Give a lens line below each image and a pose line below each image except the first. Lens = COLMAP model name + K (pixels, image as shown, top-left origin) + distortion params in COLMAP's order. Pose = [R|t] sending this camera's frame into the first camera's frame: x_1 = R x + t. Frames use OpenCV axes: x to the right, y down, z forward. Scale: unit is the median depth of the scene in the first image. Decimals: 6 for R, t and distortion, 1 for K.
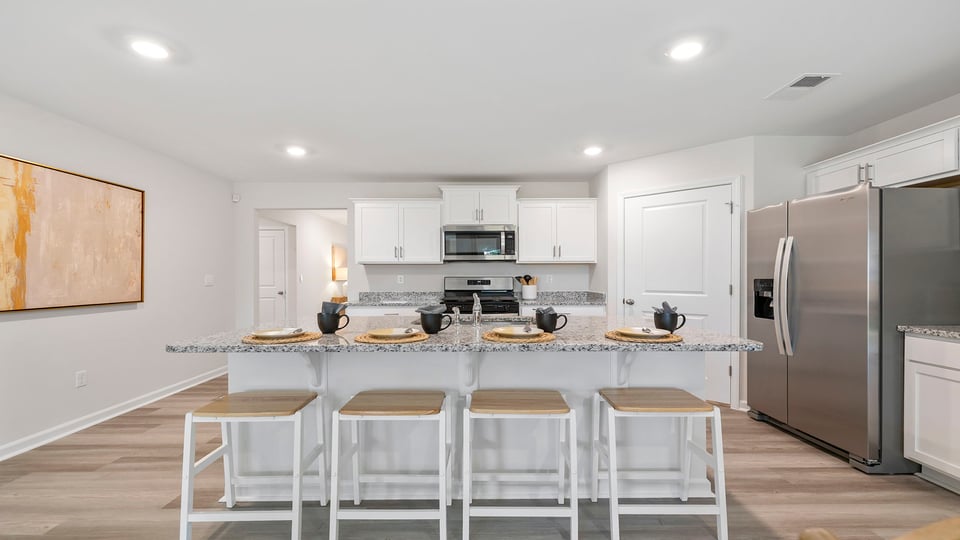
lens RADIAL K [[409.6, 0, 477.6], [0, 409.6, 266.8], [0, 0, 1]] dist [-0.002334, -0.000150]
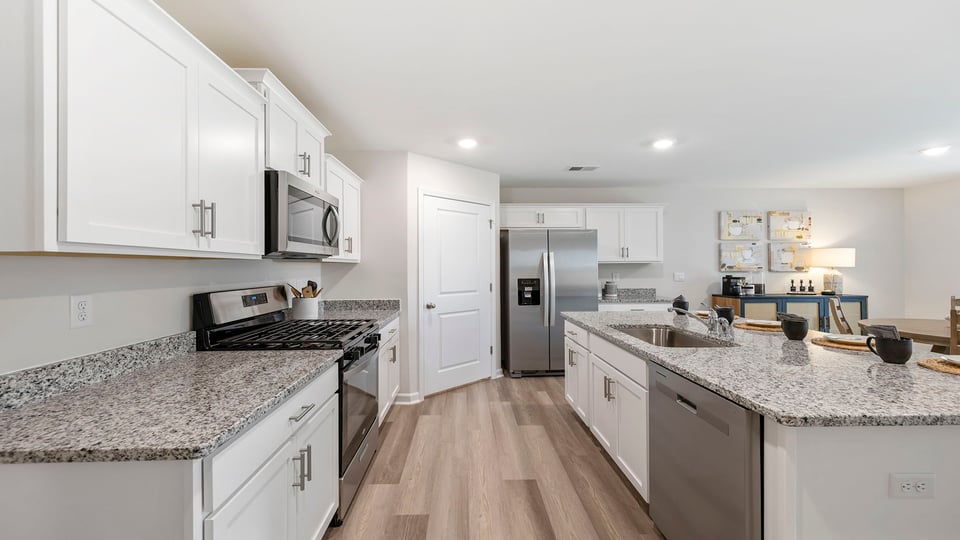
lens RADIAL K [[409.6, 0, 477.6], [0, 409.6, 266.8], [0, 0, 1]] dist [-0.002334, -0.000150]
pose [[-0.020405, 0.002827, 0.999788, -0.670111], [-0.019720, 0.999800, -0.003229, -0.004270], [-0.999597, -0.019782, -0.020345, 1.060129]]
